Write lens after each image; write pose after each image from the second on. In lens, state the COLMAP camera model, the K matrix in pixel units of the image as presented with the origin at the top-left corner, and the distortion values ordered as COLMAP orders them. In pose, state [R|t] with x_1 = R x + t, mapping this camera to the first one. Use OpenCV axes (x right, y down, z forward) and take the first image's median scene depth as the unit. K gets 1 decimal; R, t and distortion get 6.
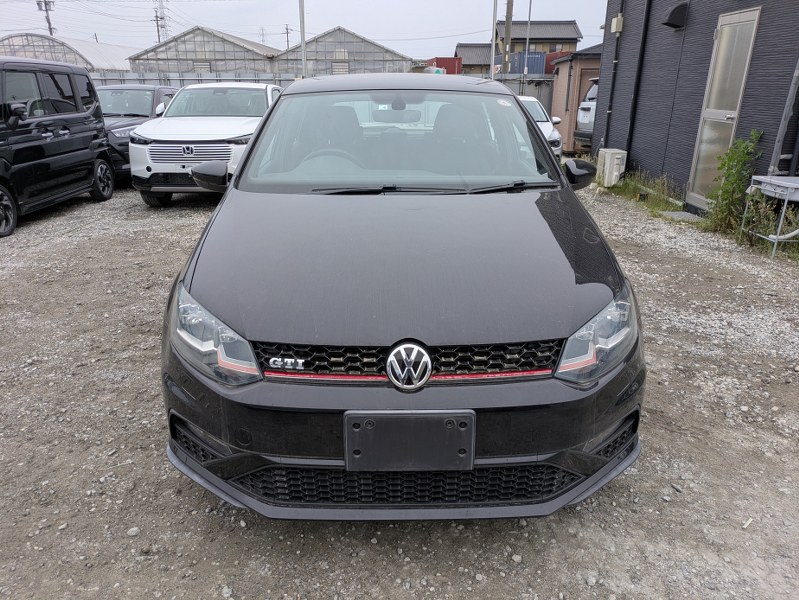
lens RADIAL K [[613.1, 0, 404.4], [0, 613.1, 302.5], [0, 0, 1]] dist [0.013935, 0.002696]
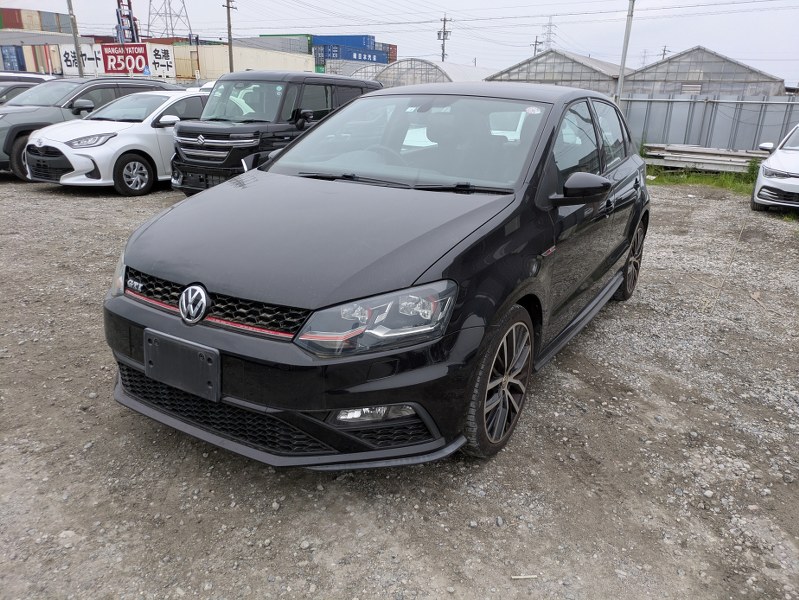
lens RADIAL K [[613.1, 0, 404.4], [0, 613.1, 302.5], [0, 0, 1]] dist [0.013935, 0.002696]
pose [[0.844440, 0.189392, -0.501051, 0.835802], [-0.205432, 0.978387, 0.023599, -0.012376], [0.494691, 0.083004, 0.865096, 0.129571]]
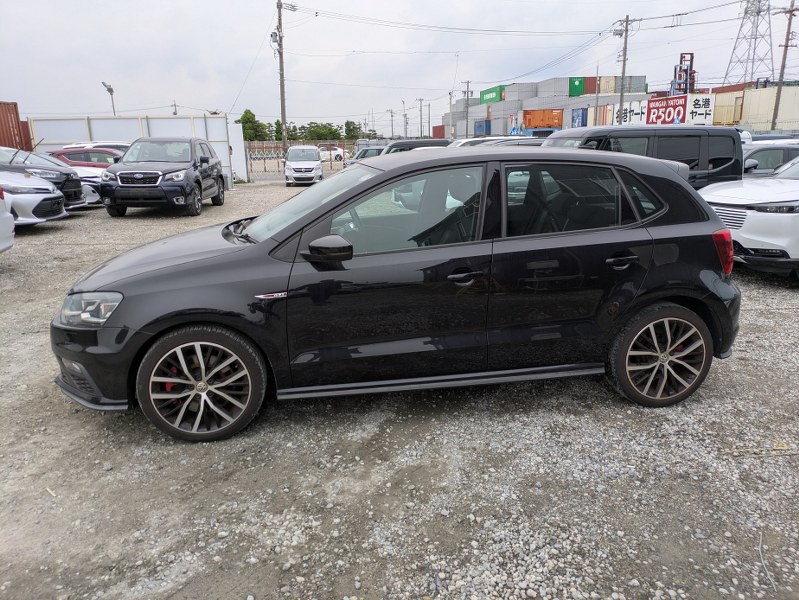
lens RADIAL K [[610.0, 0, 398.3], [0, 610.0, 274.6], [0, 0, 1]] dist [0.020308, -0.000353]
pose [[0.119490, 0.205624, -0.971309, 1.946616], [-0.316798, 0.935074, 0.158981, -0.549318], [0.940936, 0.288713, 0.176873, 1.426840]]
